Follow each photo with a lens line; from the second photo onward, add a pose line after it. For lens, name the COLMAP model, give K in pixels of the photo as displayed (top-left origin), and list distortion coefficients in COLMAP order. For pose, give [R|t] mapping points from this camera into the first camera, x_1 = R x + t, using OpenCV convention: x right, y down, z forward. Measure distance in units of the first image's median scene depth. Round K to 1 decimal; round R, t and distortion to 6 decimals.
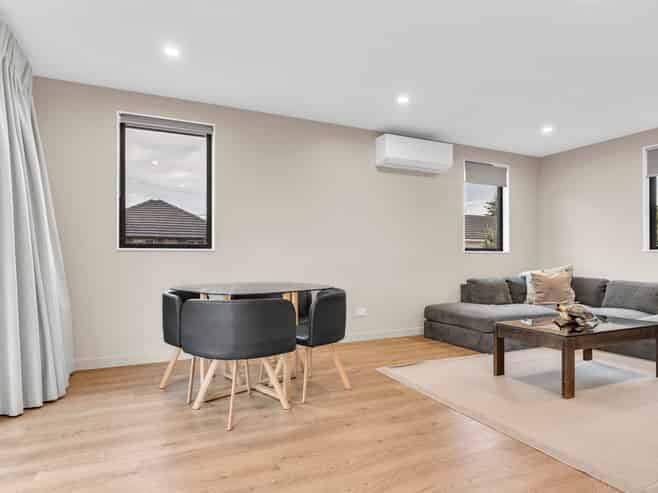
lens RADIAL K [[395.9, 0, 330.0], [0, 395.9, 259.9], [0, 0, 1]] dist [-0.001298, 0.000003]
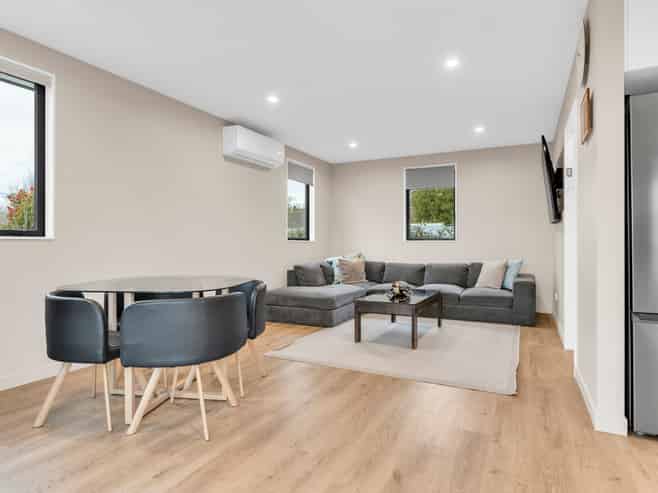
lens RADIAL K [[391.4, 0, 329.0], [0, 391.4, 246.5], [0, 0, 1]] dist [-0.002495, -0.000589]
pose [[0.797854, -0.002392, 0.602845, -0.255518], [0.002775, 0.999996, 0.000295, -0.005585], [-0.602844, 0.001437, 0.797858, 0.050620]]
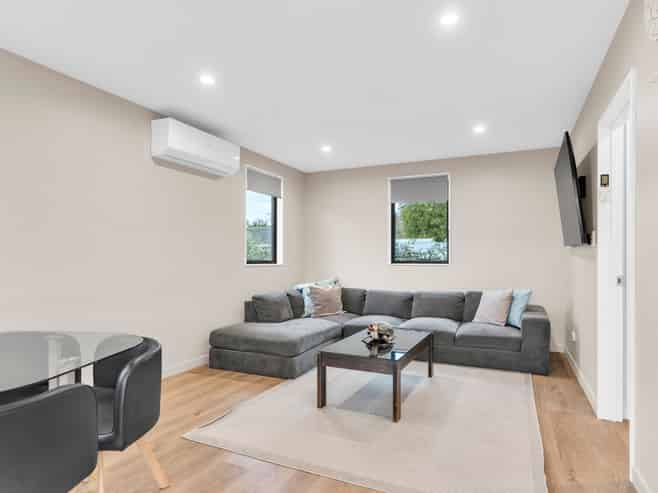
lens RADIAL K [[395.9, 0, 330.0], [0, 395.9, 259.9], [0, 0, 1]] dist [-0.001298, 0.000003]
pose [[0.779474, 0.000907, 0.626434, -0.091466], [0.001983, 0.999990, -0.003916, -0.031581], [-0.626432, 0.004295, 0.779464, 0.177949]]
